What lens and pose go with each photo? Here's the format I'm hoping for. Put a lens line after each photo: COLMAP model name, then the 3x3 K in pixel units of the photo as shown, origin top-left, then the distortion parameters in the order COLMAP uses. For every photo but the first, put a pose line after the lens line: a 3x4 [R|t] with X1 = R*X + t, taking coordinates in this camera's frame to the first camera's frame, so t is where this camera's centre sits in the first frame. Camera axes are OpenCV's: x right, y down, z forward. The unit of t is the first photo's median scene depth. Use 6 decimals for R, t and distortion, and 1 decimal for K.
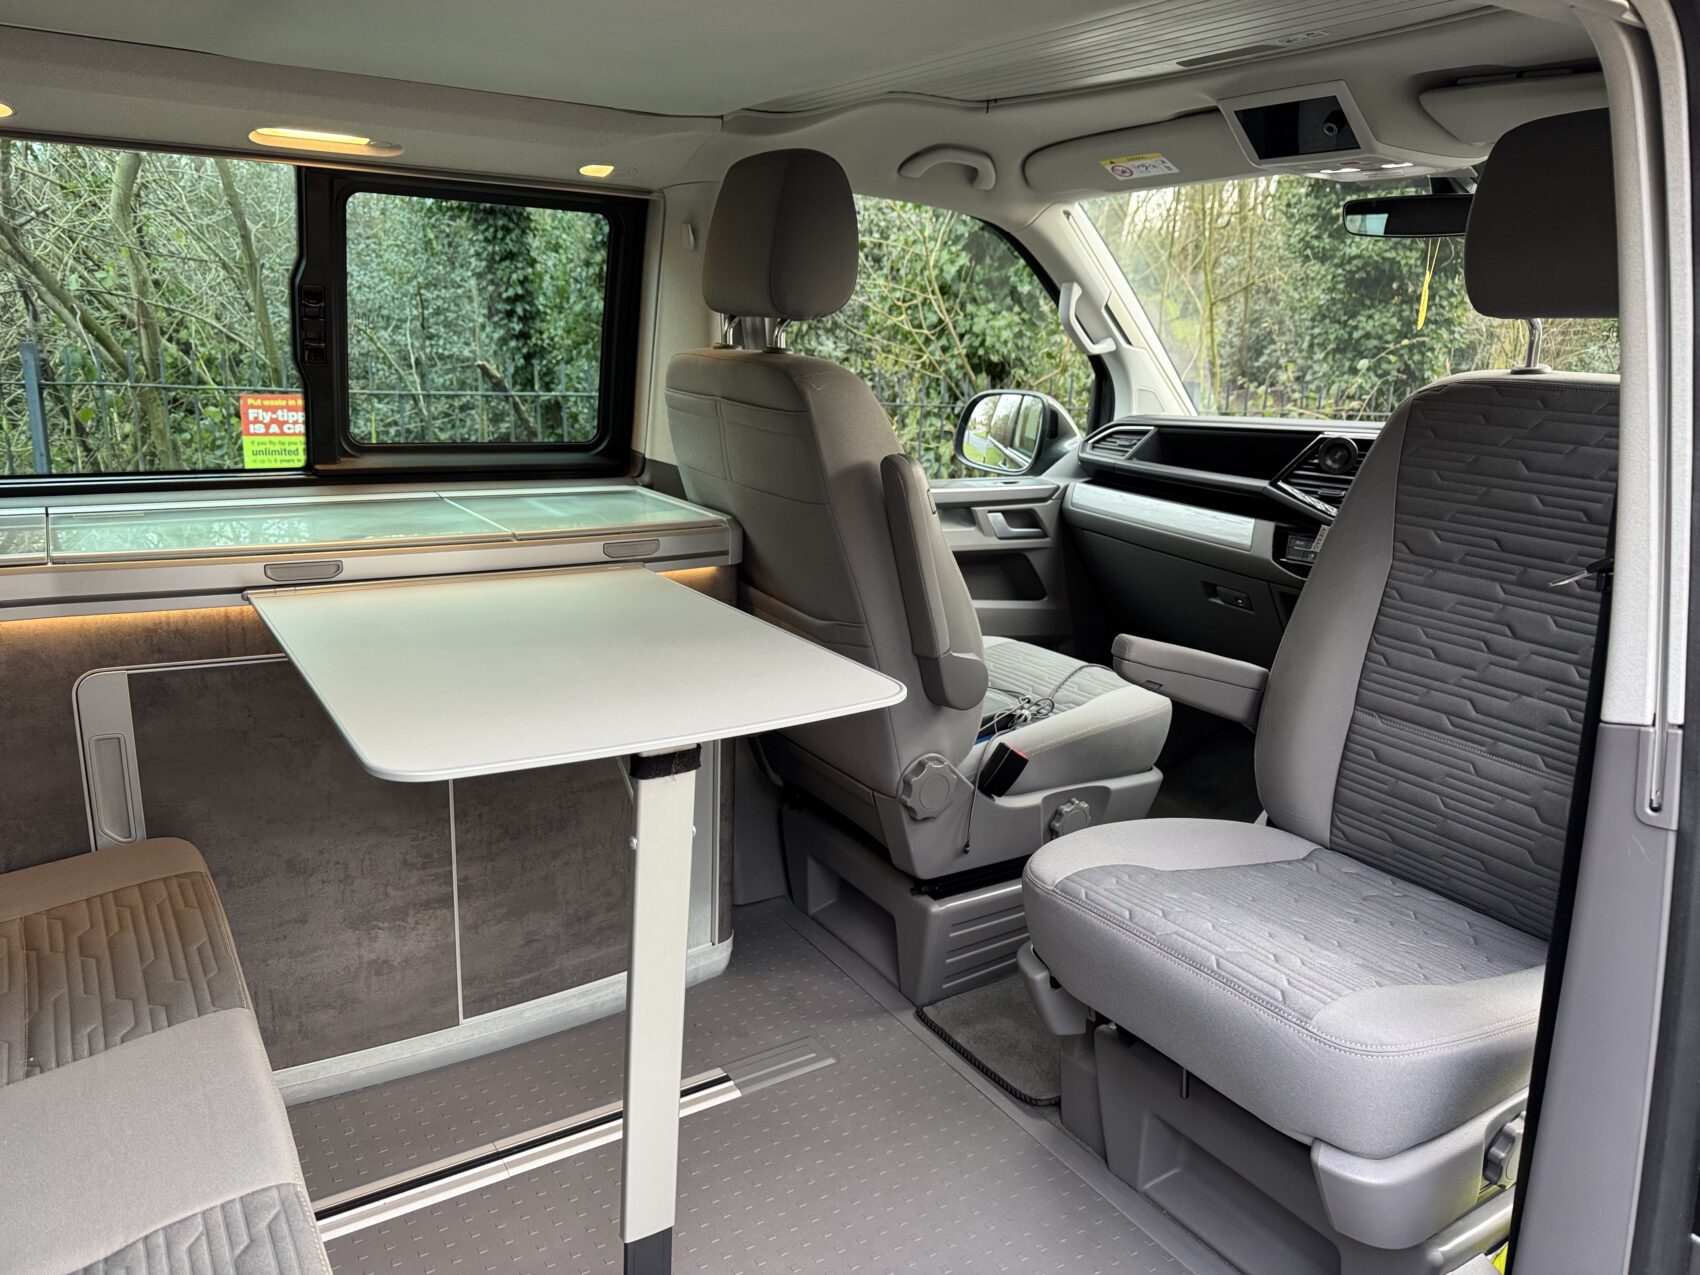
lens RADIAL K [[1205.1, 0, 853.2], [0, 1205.1, 633.7], [0, 0, 1]] dist [0.041595, -0.050421]
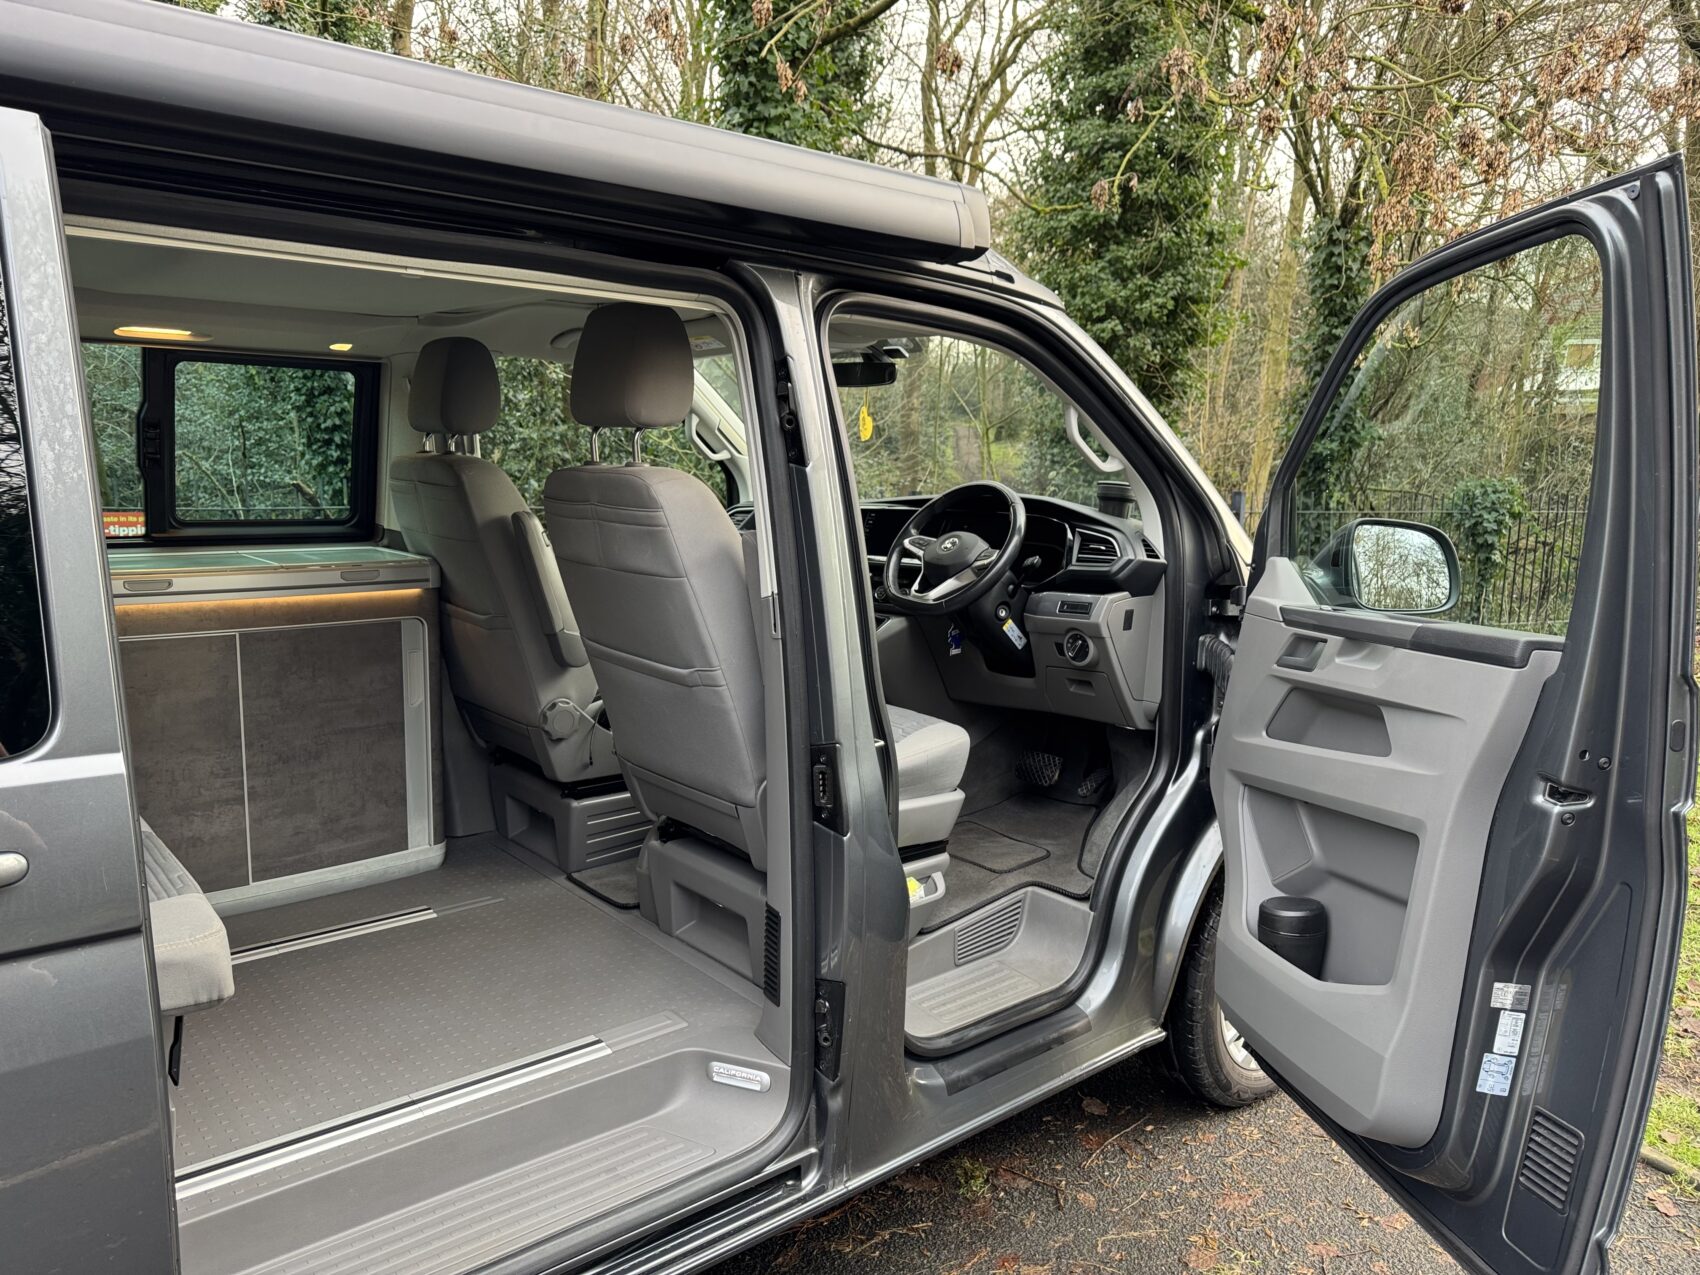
lens RADIAL K [[1205.1, 0, 860.7], [0, 1205.1, 639.3], [0, 0, 1]] dist [0.041595, -0.050421]
pose [[0.991362, -0.033112, 0.126907, 0.220453], [0.045047, 0.994706, -0.092363, 0.158721], [-0.123177, 0.097282, 0.987605, -0.552075]]
